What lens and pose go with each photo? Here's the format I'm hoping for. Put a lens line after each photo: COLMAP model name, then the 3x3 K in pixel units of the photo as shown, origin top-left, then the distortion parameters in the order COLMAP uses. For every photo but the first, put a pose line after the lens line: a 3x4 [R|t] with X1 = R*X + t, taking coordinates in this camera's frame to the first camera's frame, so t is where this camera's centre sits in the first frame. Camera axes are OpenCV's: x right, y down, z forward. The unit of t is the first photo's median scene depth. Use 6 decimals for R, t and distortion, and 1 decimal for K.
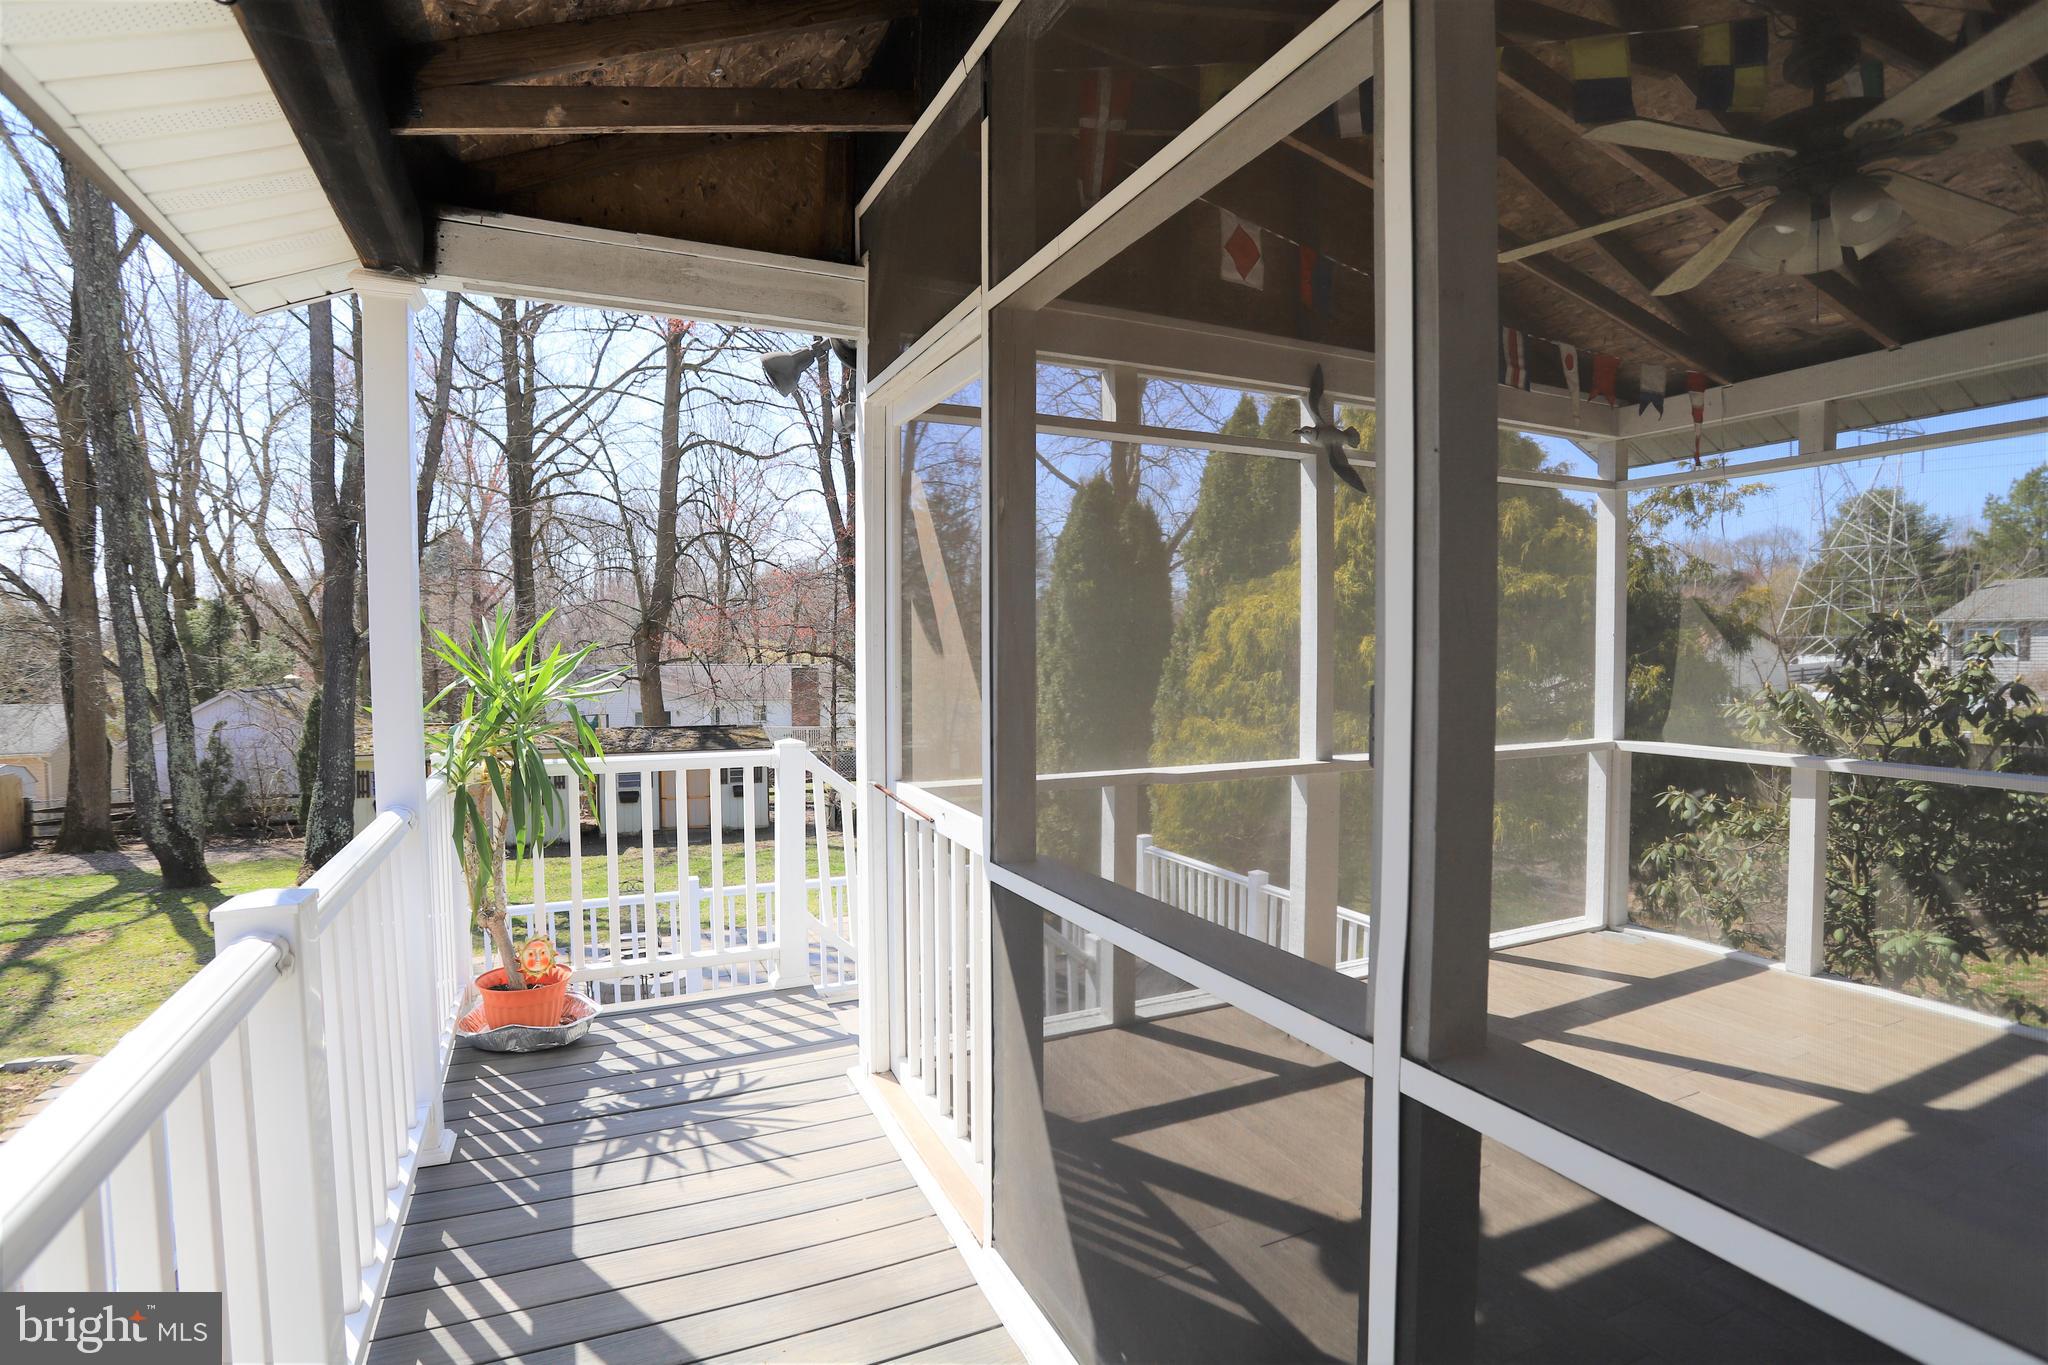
lens RADIAL K [[993.6, 0, 1024.0], [0, 993.6, 682.5], [0, 0, 1]] dist [-0.053092, 0.000234]
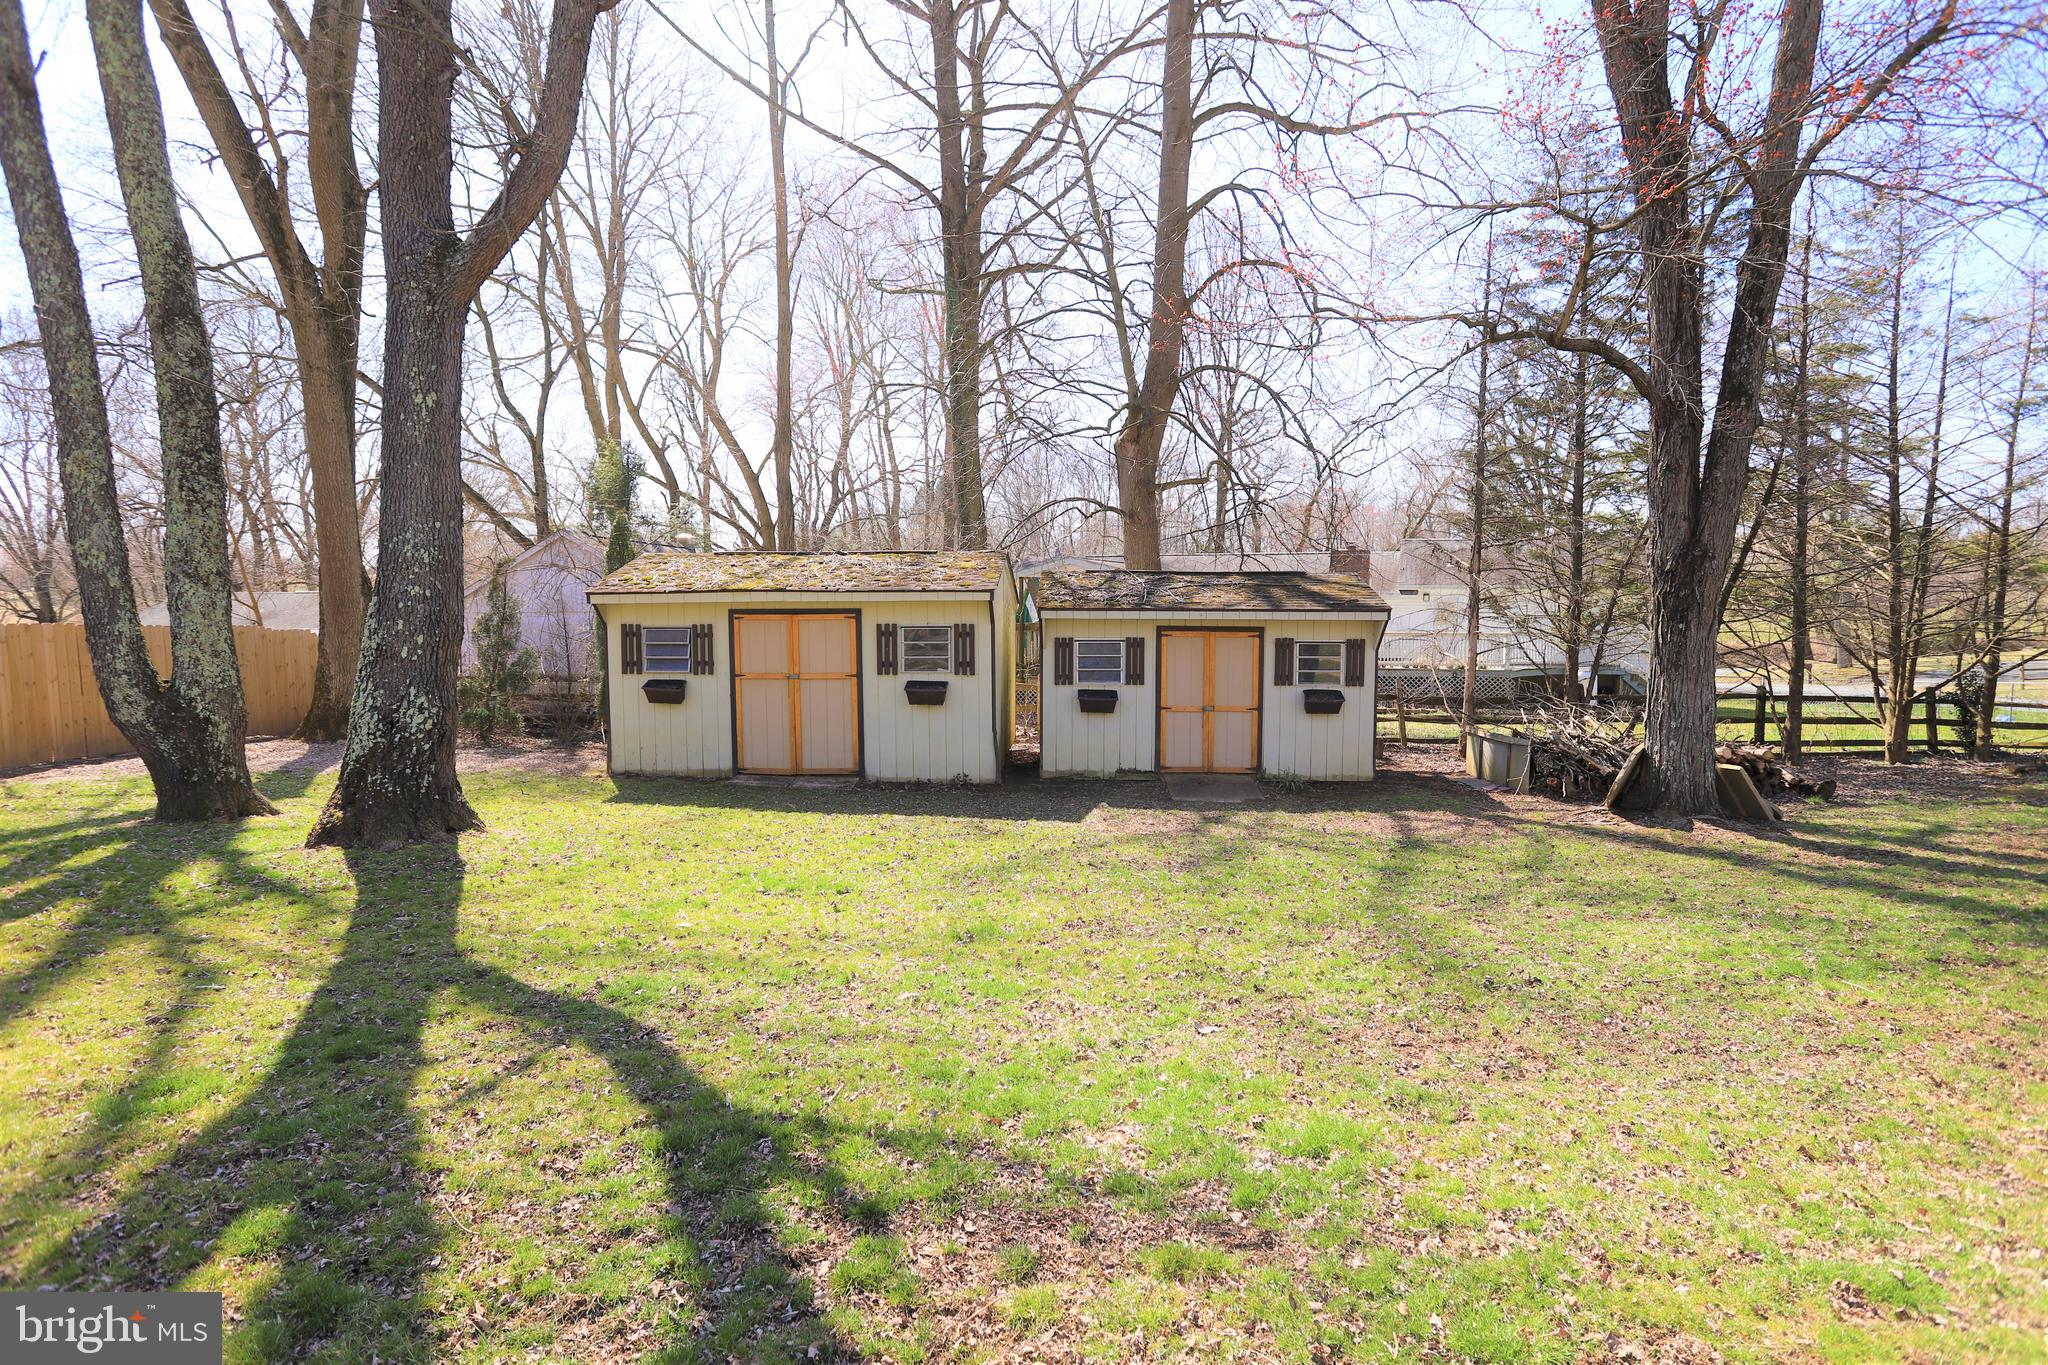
lens RADIAL K [[993.6, 0, 1024.0], [0, 993.6, 682.5], [0, 0, 1]] dist [-0.053092, 0.000234]
pose [[0.892723, 0.040440, -0.448788, -0.150101], [-0.015653, 0.998147, 0.058807, 0.056637], [0.450335, -0.045474, 0.891701, 0.384527]]
